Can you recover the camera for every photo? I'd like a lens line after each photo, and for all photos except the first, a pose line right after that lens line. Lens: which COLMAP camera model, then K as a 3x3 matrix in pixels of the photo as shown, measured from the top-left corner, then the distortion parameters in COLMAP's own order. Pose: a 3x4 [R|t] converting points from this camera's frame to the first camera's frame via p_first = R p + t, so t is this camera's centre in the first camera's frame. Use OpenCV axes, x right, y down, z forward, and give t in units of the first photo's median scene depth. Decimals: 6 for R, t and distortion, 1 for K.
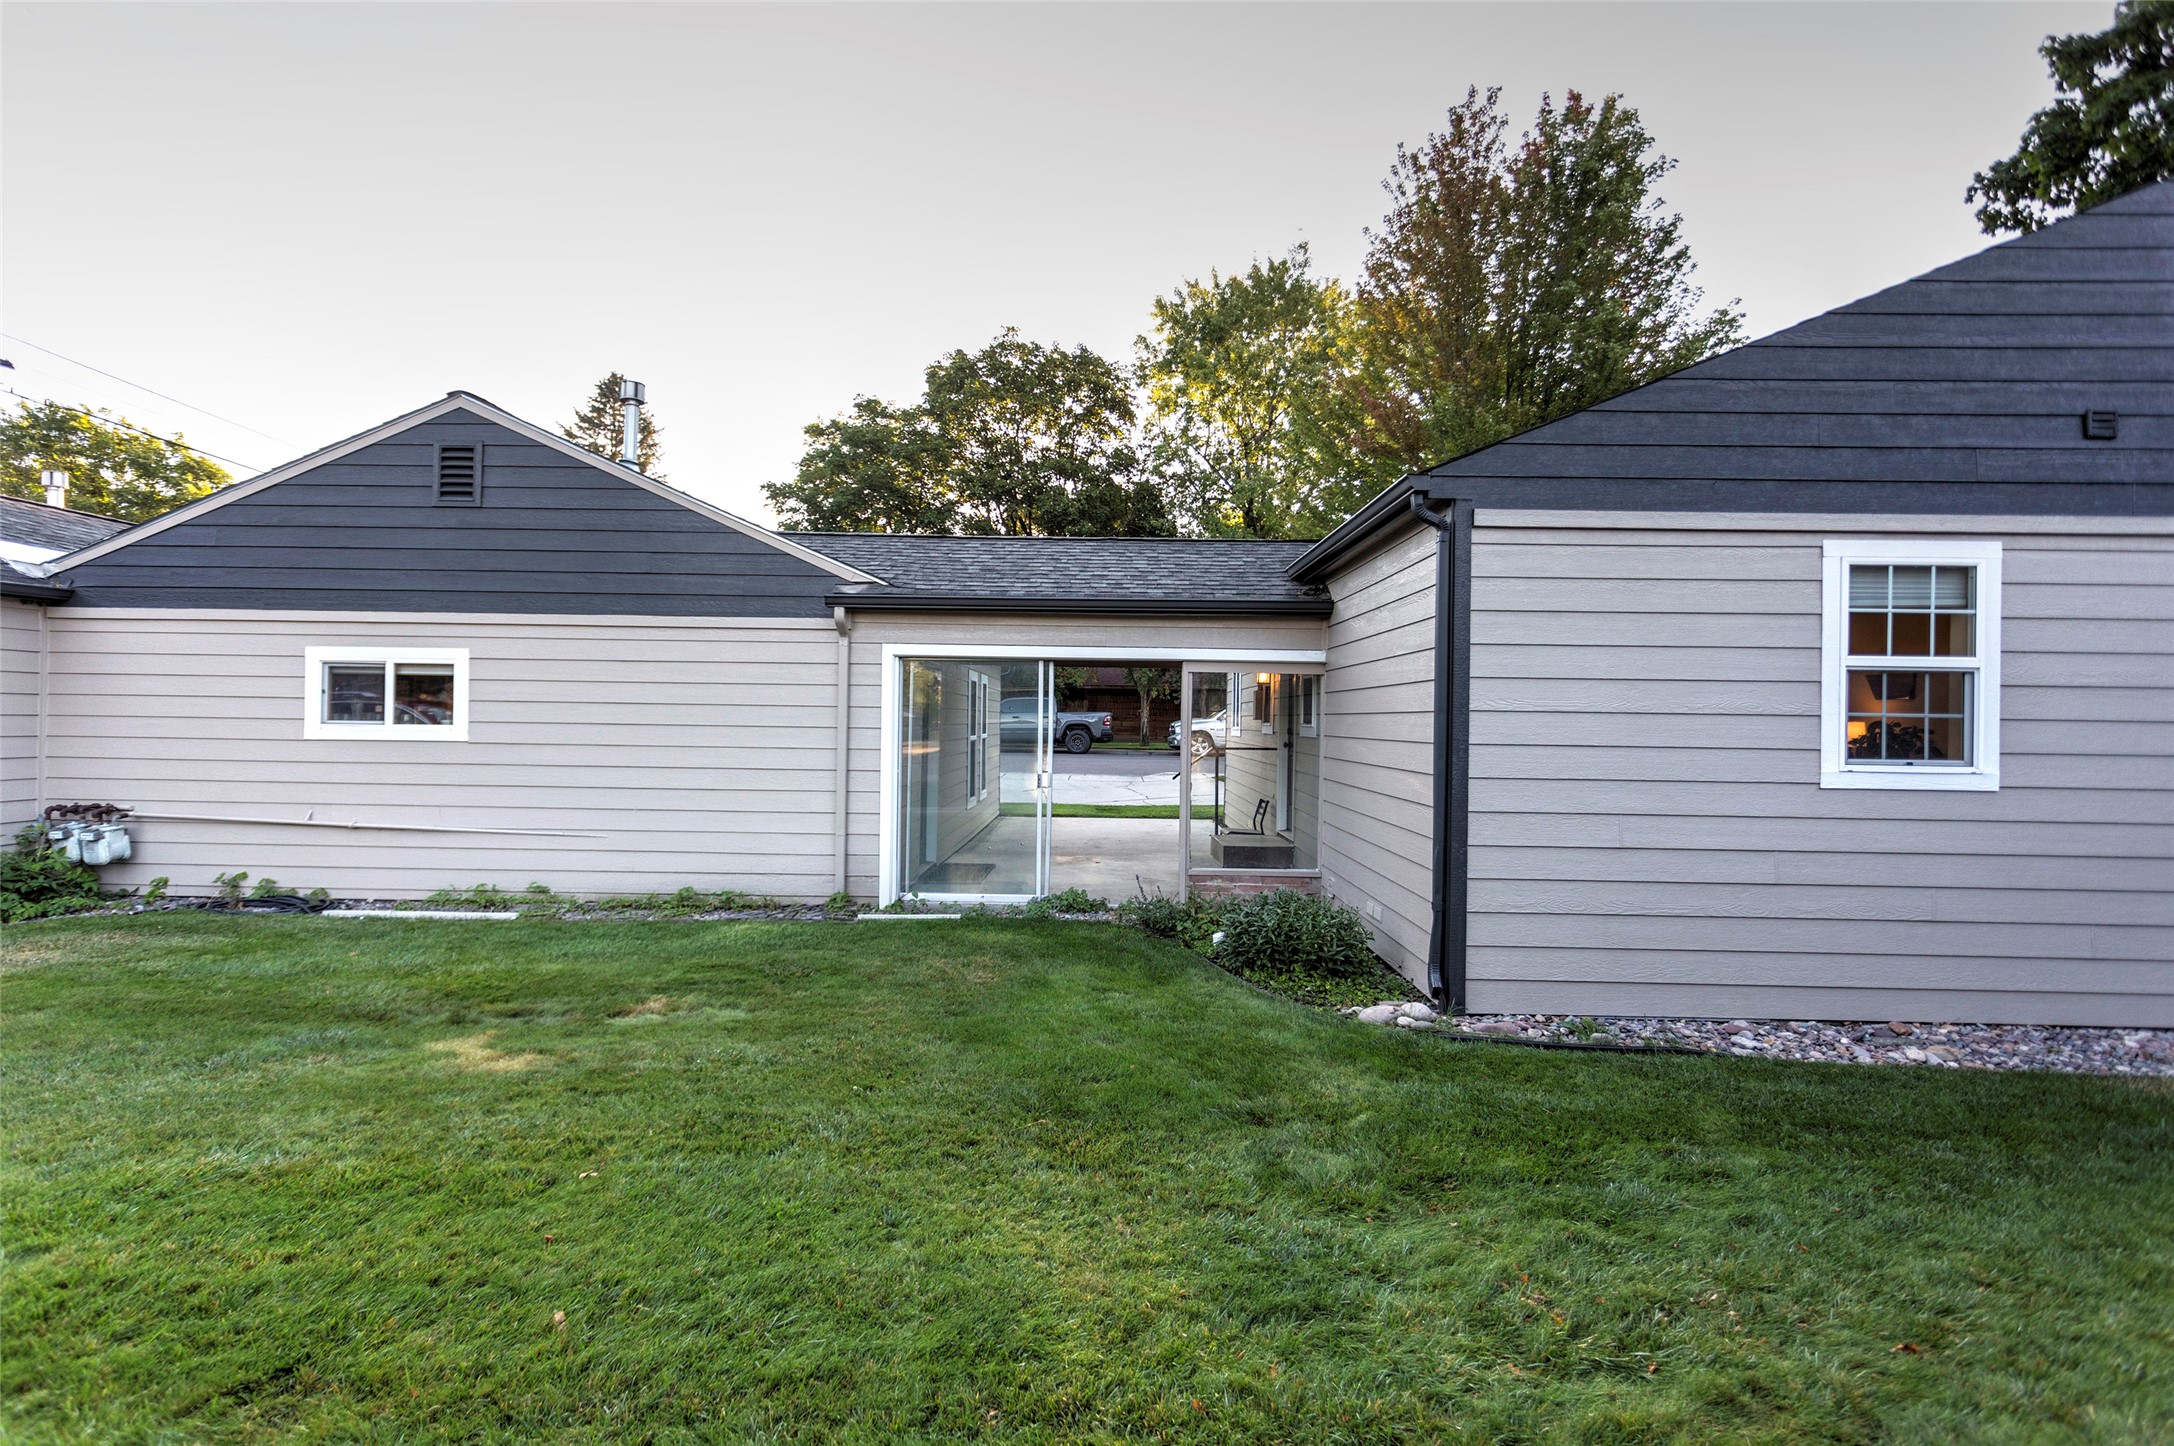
lens RADIAL K [[1029.0, 0, 1087.0], [0, 1029.0, 723.0], [0, 0, 1]] dist [0.002617, 0.000409]
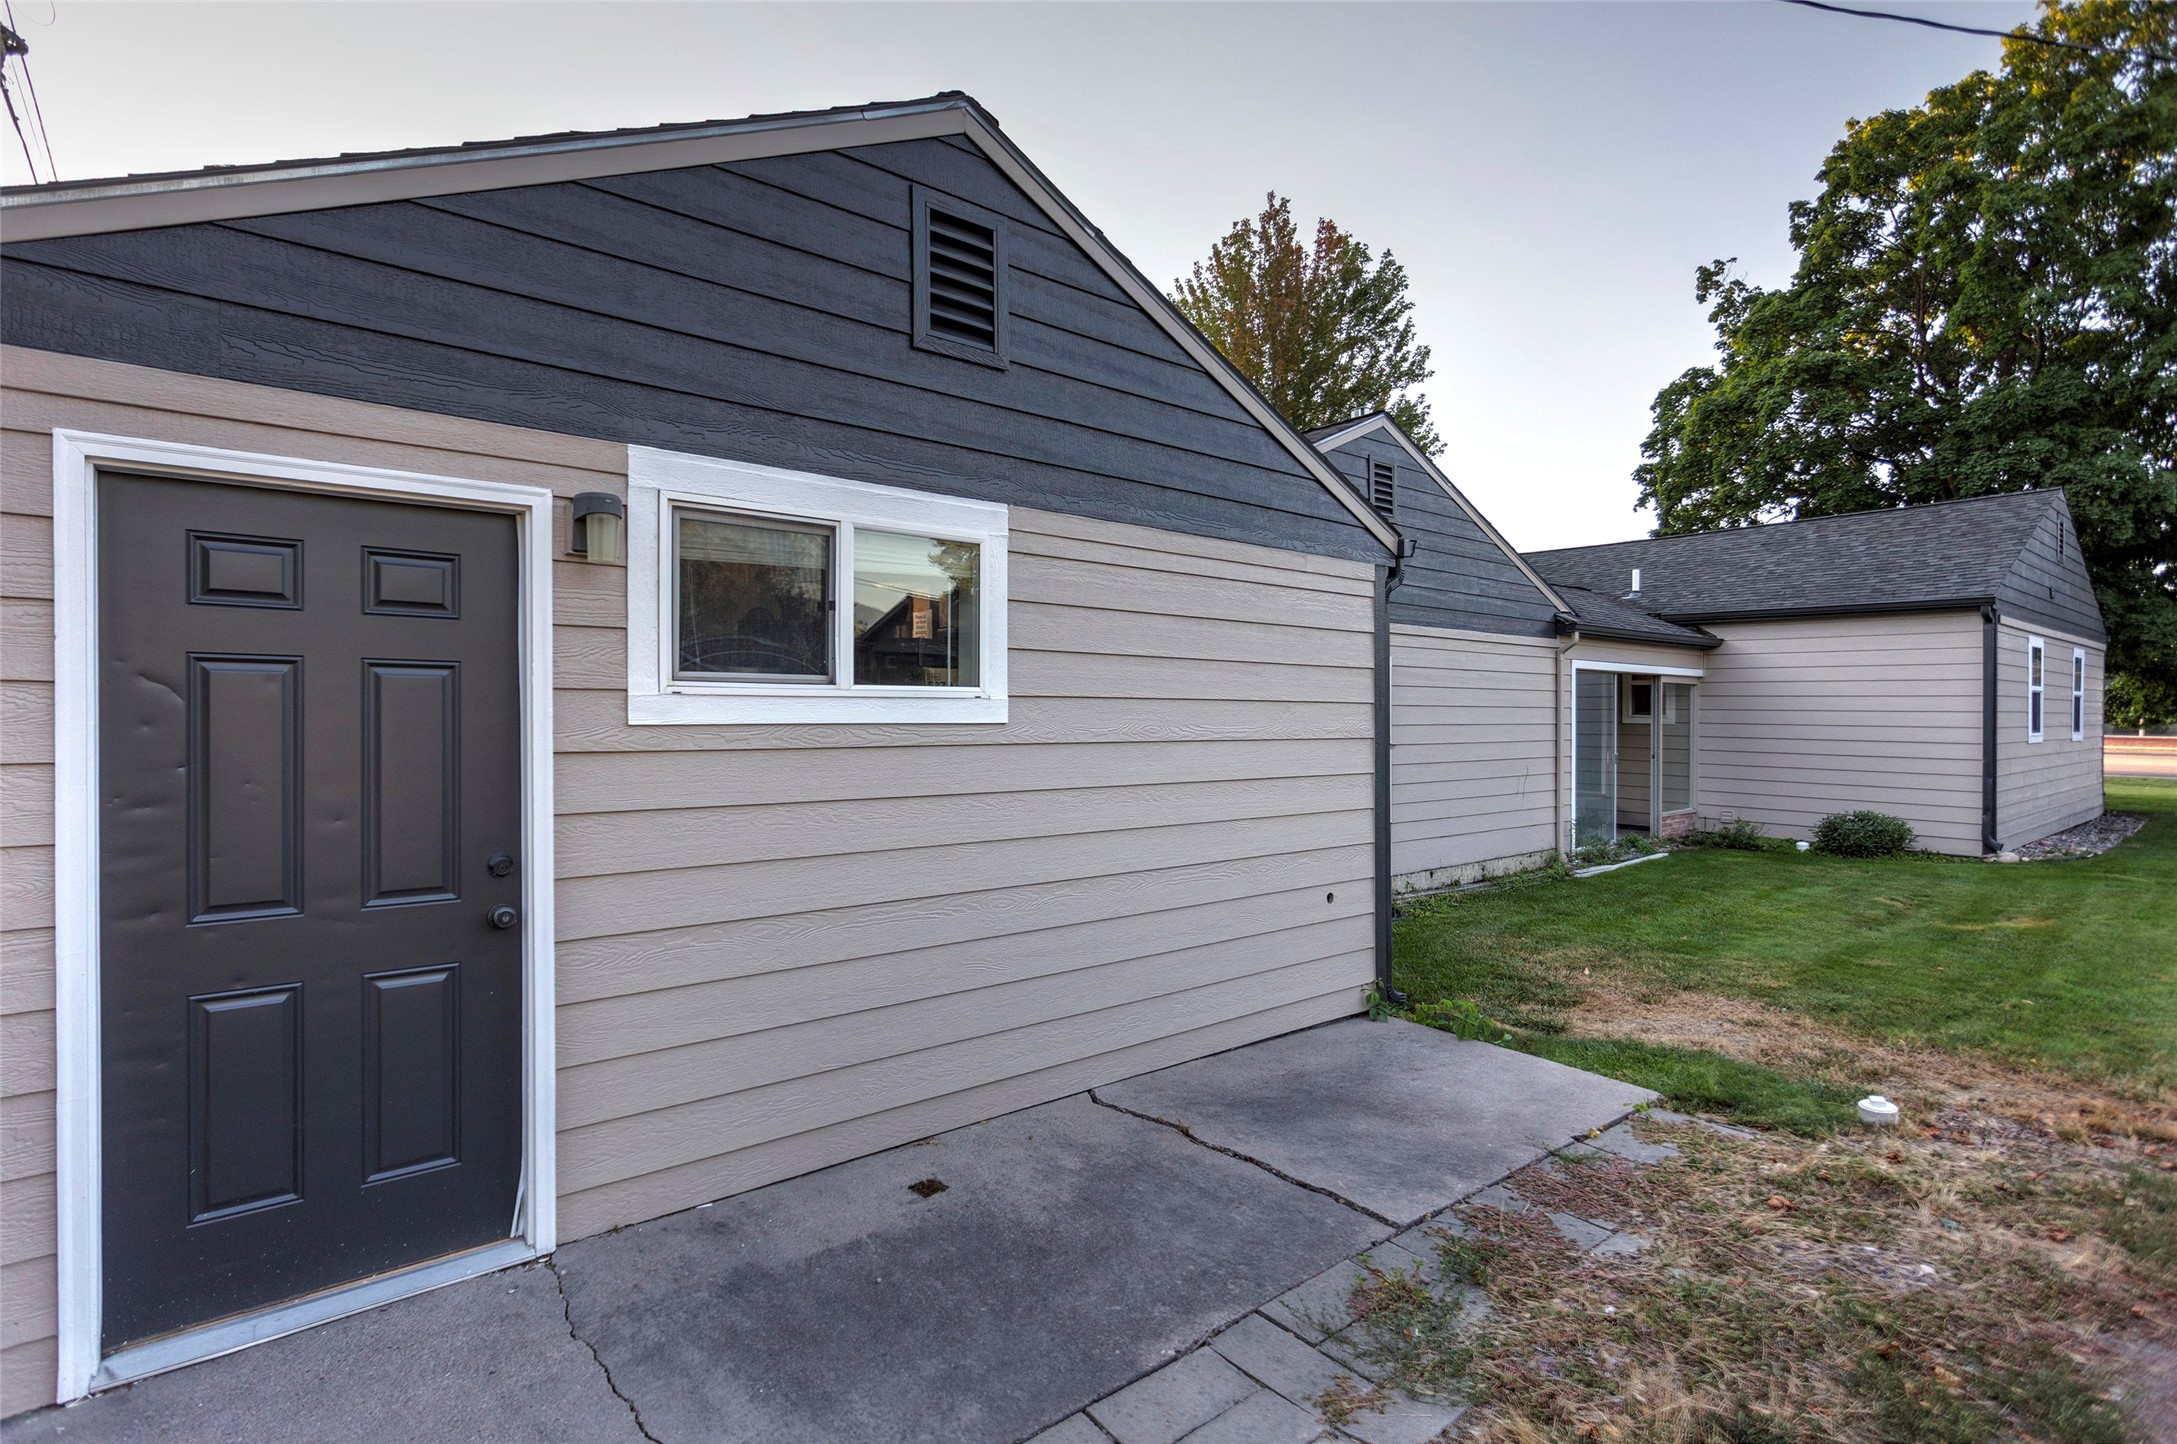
lens RADIAL K [[1087.8, 0, 1088.5], [0, 1087.8, 722.0], [0, 0, 1]] dist [0.004233, 0.000723]
pose [[0.754311, -0.018535, 0.656256, -1.551632], [0.002469, 0.999674, 0.025396, -0.033465], [-0.656513, -0.017536, 0.754111, 0.346081]]
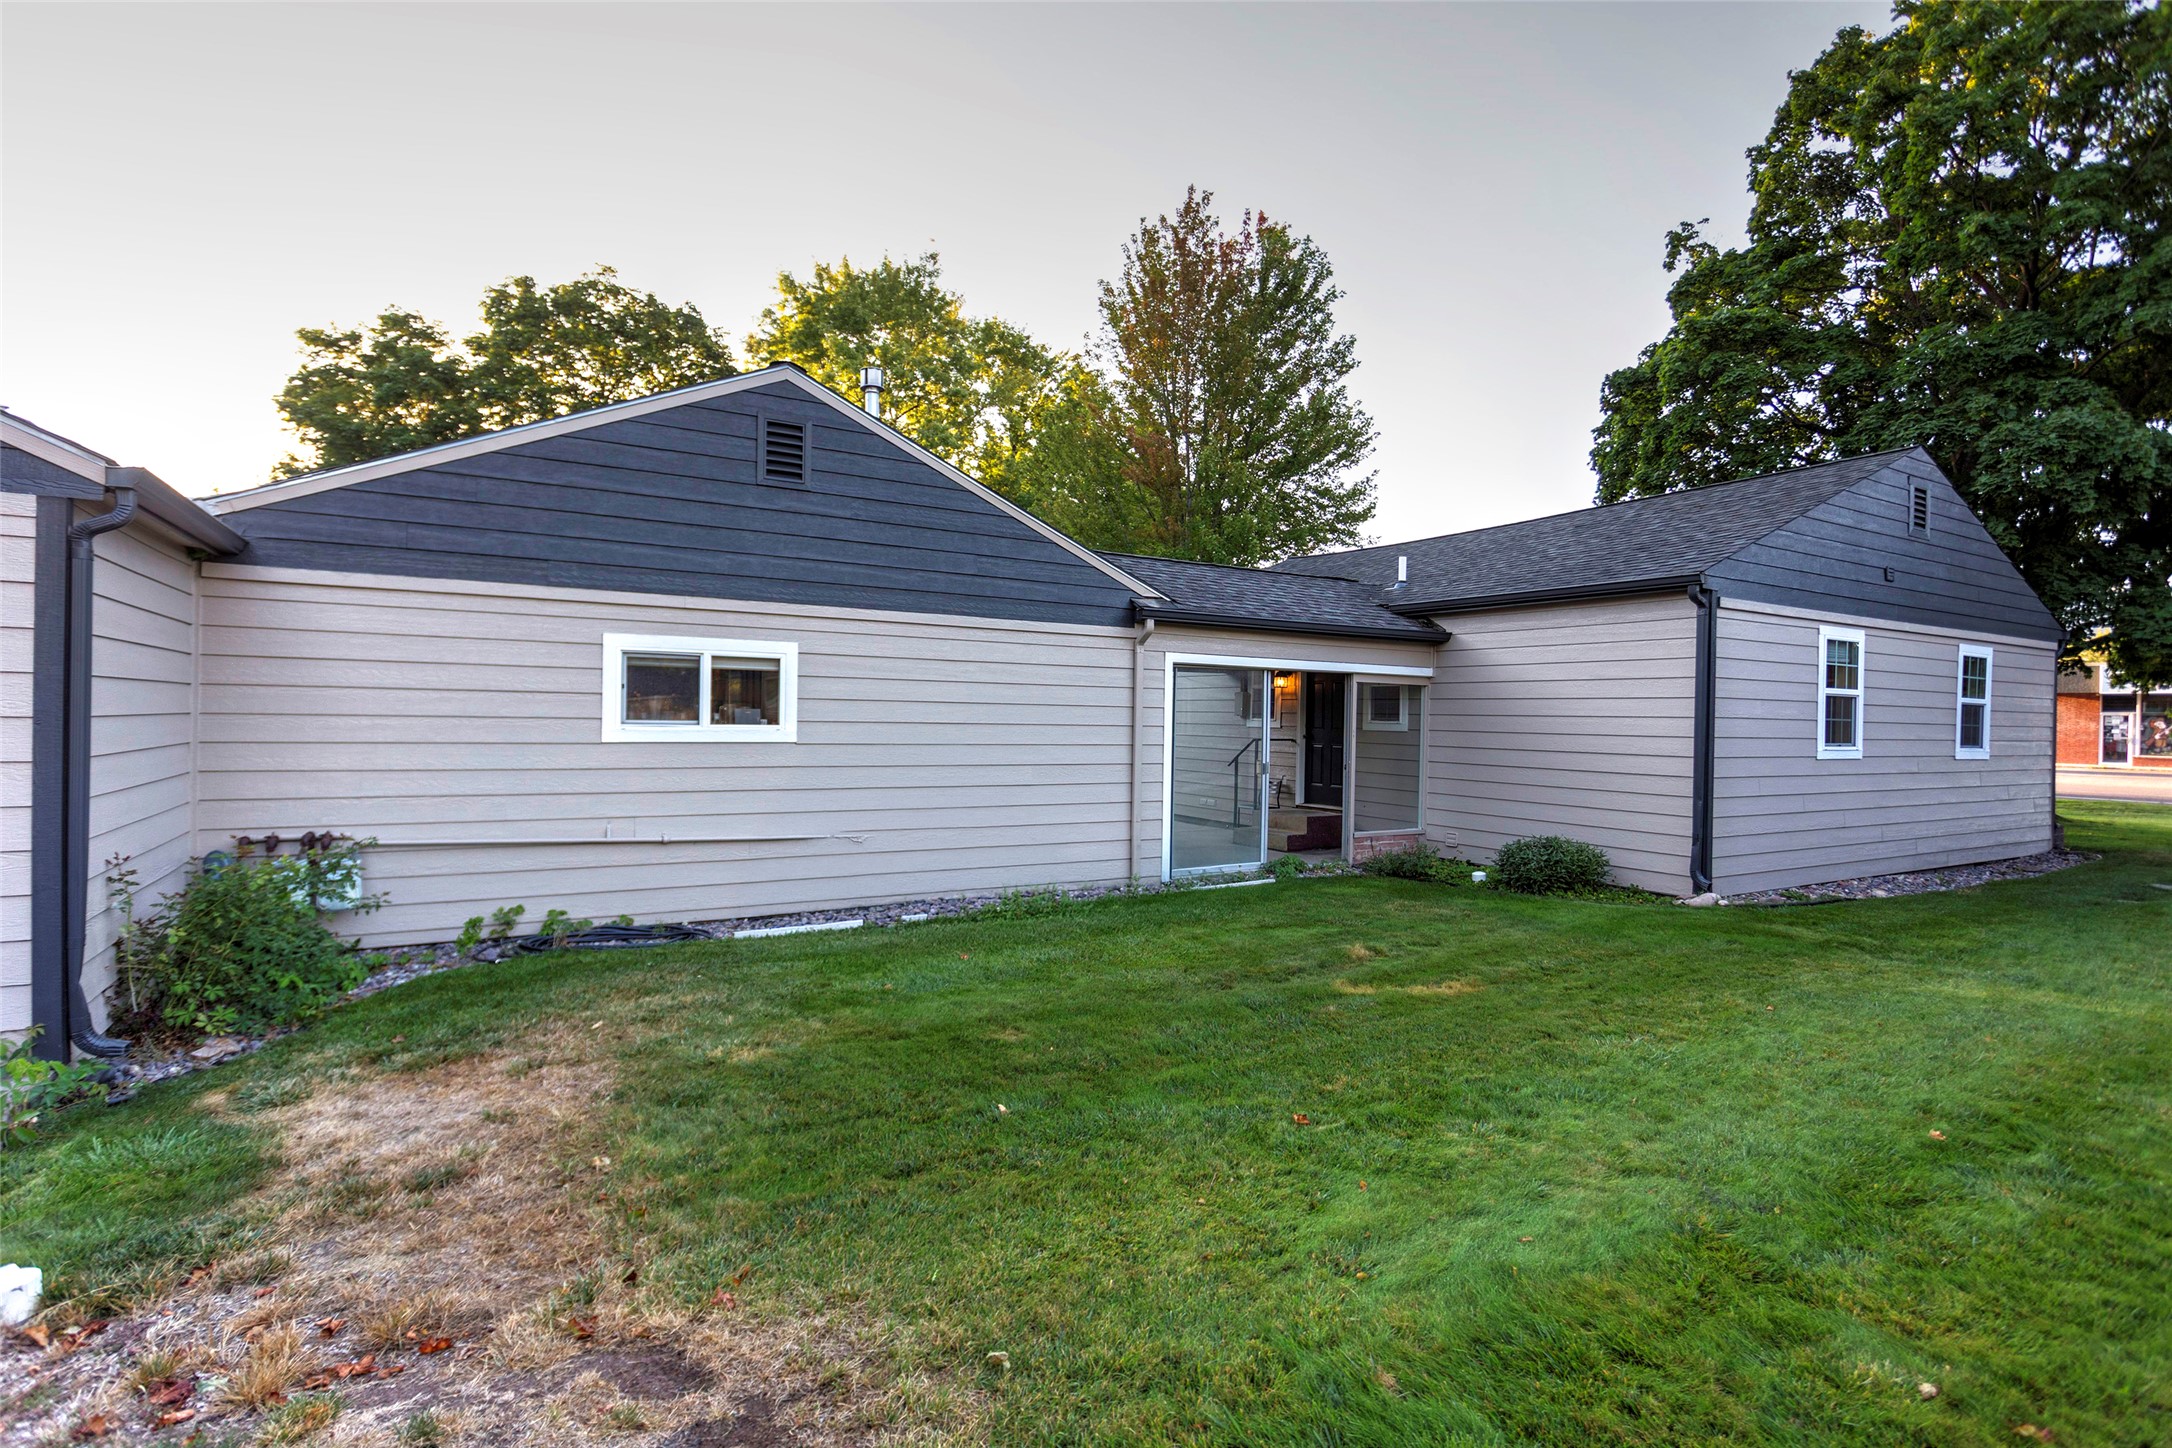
lens RADIAL K [[1025.4, 0, 1075.4], [0, 1025.4, 733.0], [0, 0, 1]] dist [0.001709, 0.000196]
pose [[0.854650, -0.008521, 0.519135, -0.866130], [-0.005049, 0.999682, 0.024721, -0.014869], [-0.519181, -0.023749, 0.854334, 0.076011]]
